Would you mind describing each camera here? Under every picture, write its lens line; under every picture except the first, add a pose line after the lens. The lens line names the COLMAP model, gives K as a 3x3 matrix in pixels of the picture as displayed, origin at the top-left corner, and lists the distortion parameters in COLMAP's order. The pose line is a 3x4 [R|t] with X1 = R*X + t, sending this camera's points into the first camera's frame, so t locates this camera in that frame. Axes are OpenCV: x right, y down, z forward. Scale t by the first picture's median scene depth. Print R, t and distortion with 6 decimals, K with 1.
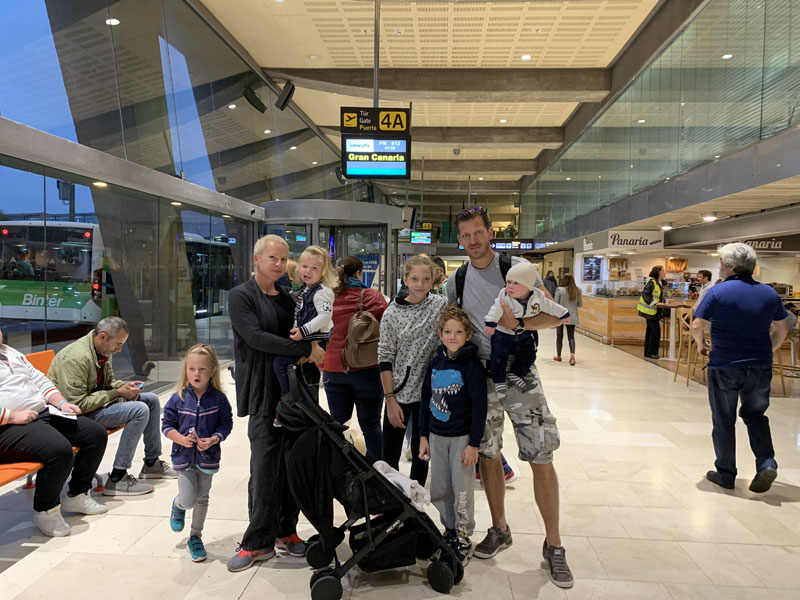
lens RADIAL K [[608.0, 0, 400.0], [0, 608.0, 300.0], [0, 0, 1]] dist [-0.001827, 0.000161]
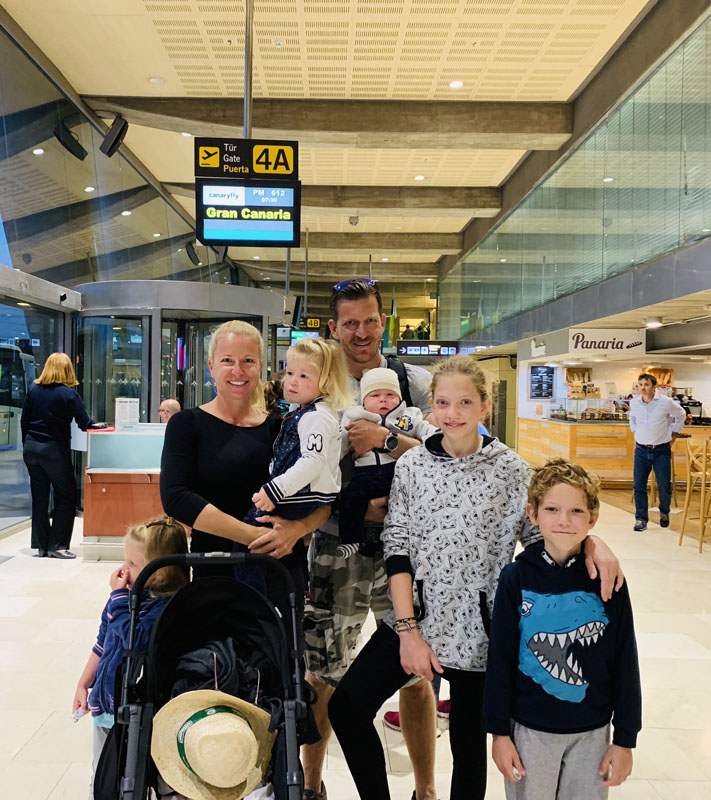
lens RADIAL K [[1122.6, 0, 355.5], [0, 1122.6, 400.0], [0, 0, 1]] dist [0.010809, -0.020548]
pose [[0.999101, -0.001184, 0.042382, 0.034368], [0.002591, 0.999446, -0.033171, 0.012511], [-0.042319, 0.033251, 0.998551, -0.298774]]
